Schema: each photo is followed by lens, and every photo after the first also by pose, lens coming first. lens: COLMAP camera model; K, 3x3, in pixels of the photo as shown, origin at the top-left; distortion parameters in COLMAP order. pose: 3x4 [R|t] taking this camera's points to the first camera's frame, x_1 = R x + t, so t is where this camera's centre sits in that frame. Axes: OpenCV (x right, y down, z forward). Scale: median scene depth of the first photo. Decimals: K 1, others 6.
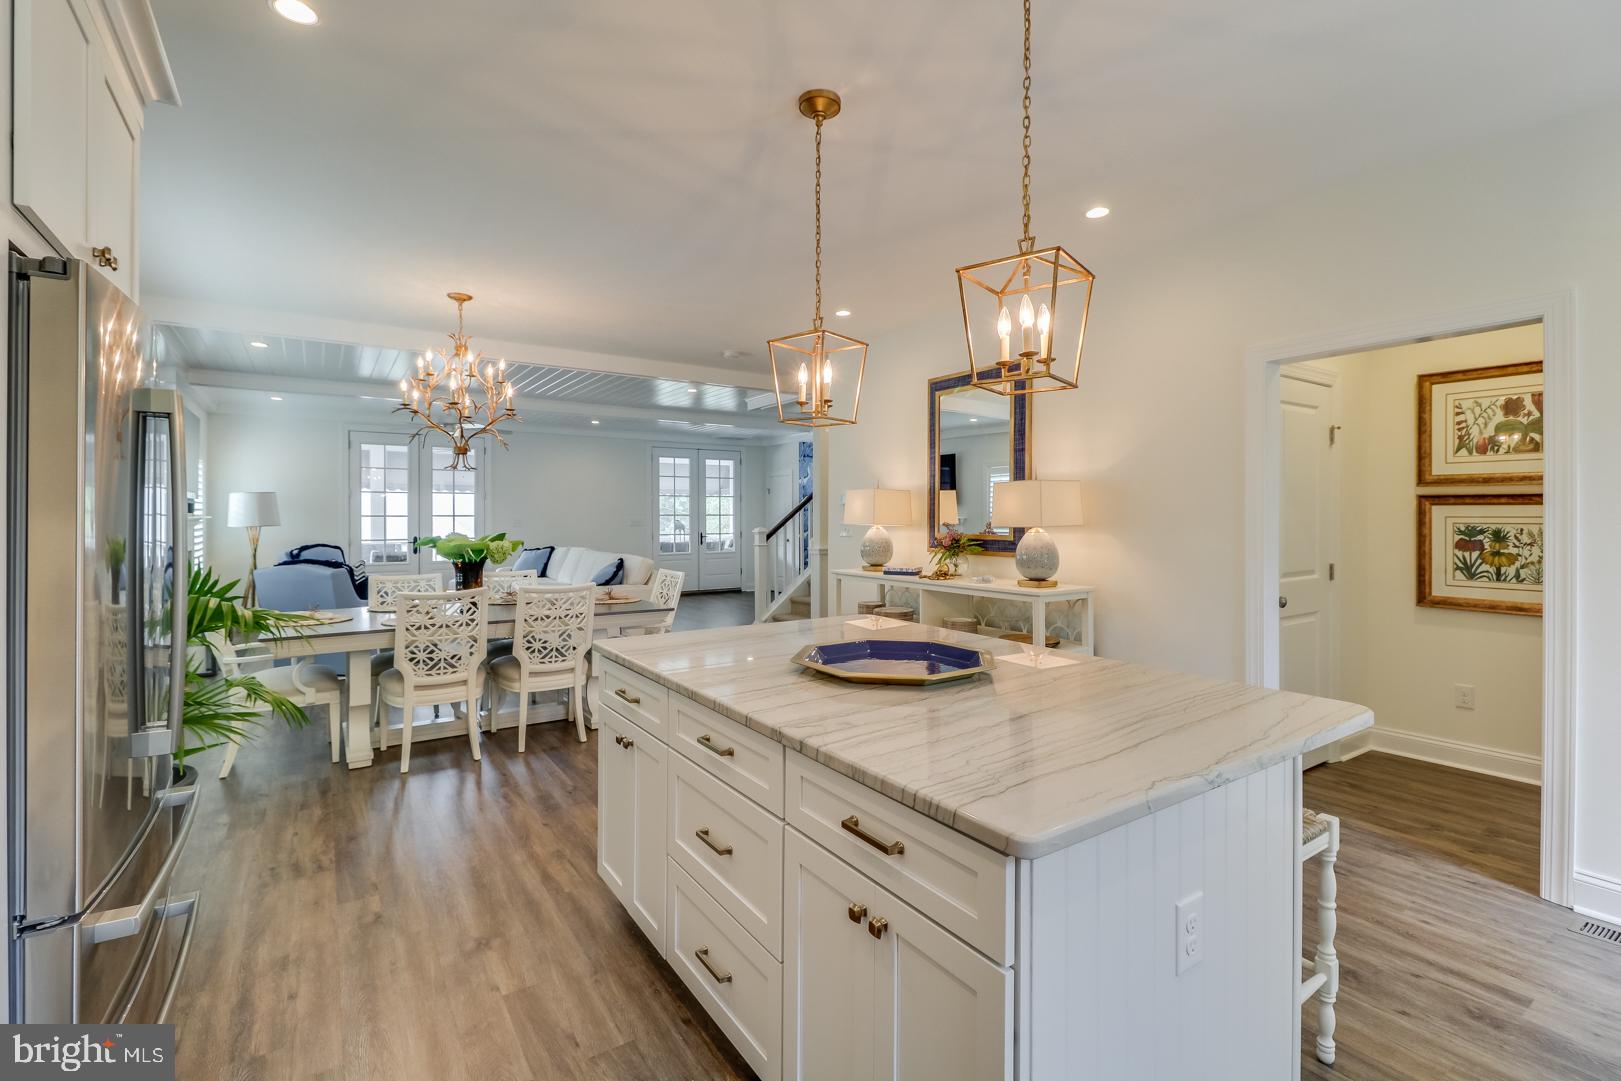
lens RADIAL K [[747.6, 0, 817.2], [0, 747.6, 512.9], [0, 0, 1]] dist [0.000031, -0.000024]
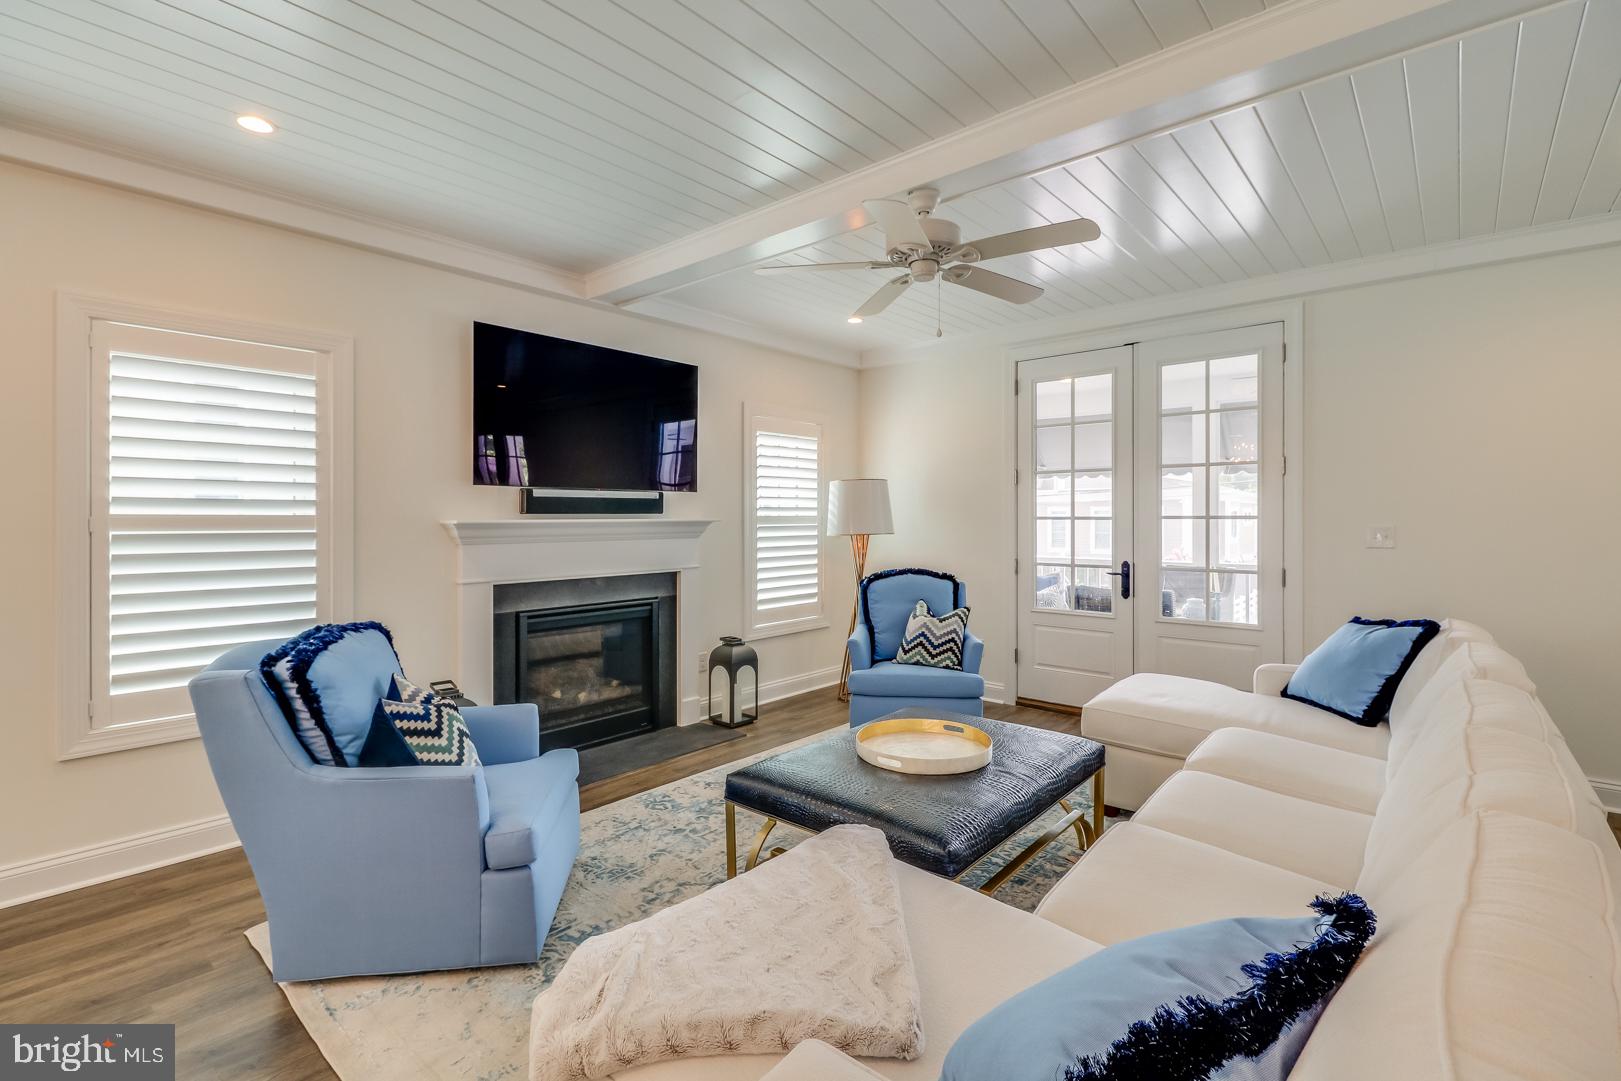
lens RADIAL K [[747.6, 0, 817.2], [0, 747.6, 512.9], [0, 0, 1]] dist [0.000031, -0.000024]
pose [[0.263254, -0.004604, -0.964716, -0.131225], [0.000353, 0.999989, -0.004676, 0.002928], [0.964726, 0.000890, 0.263253, 0.690583]]
